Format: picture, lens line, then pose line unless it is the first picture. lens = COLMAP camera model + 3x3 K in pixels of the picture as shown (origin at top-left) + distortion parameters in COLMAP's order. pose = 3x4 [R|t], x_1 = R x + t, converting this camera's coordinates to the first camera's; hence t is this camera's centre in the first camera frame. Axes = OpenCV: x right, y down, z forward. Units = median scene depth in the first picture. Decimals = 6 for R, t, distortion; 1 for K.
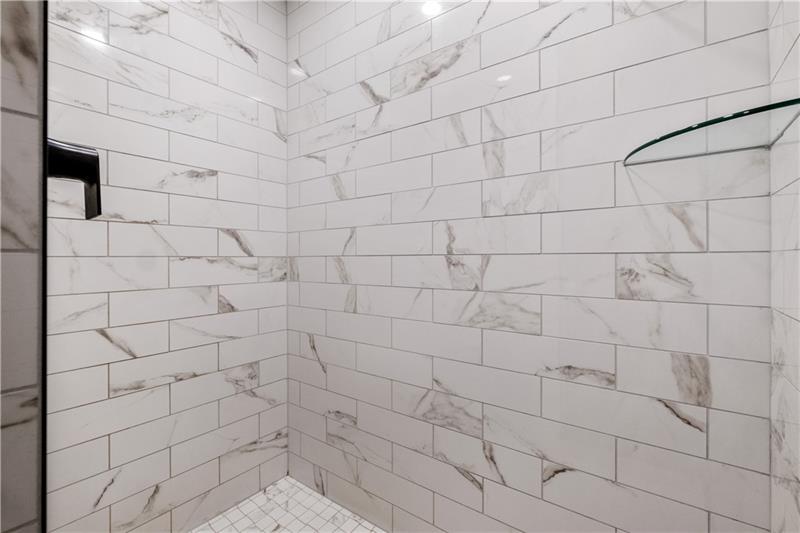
lens RADIAL K [[356.8, 0, 398.7], [0, 356.8, 261.0], [0, 0, 1]] dist [-0.005230, 0.000838]
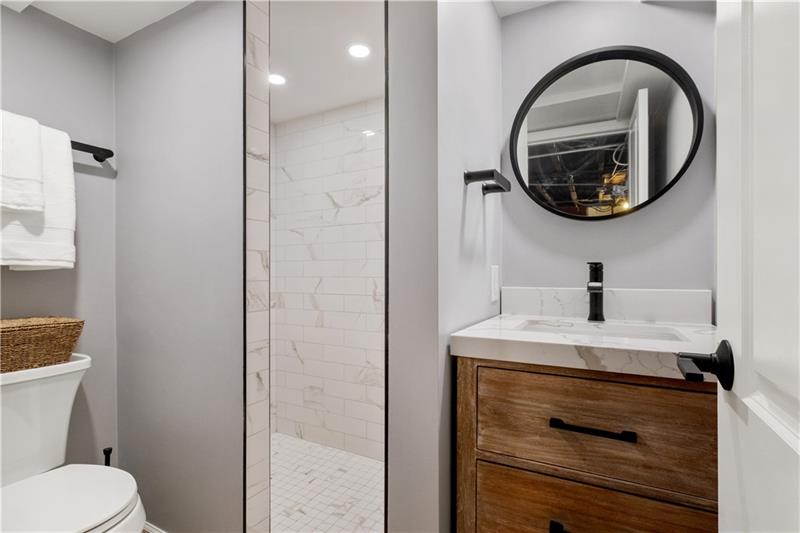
lens RADIAL K [[369.7, 0, 407.1], [0, 369.7, 271.4], [0, 0, 1]] dist [-0.000612, 0.000364]
pose [[0.988505, 0.002232, 0.151169, 0.011321], [-0.000912, 0.999961, -0.008802, -0.108707], [-0.151183, 0.008563, 0.988469, -0.826849]]
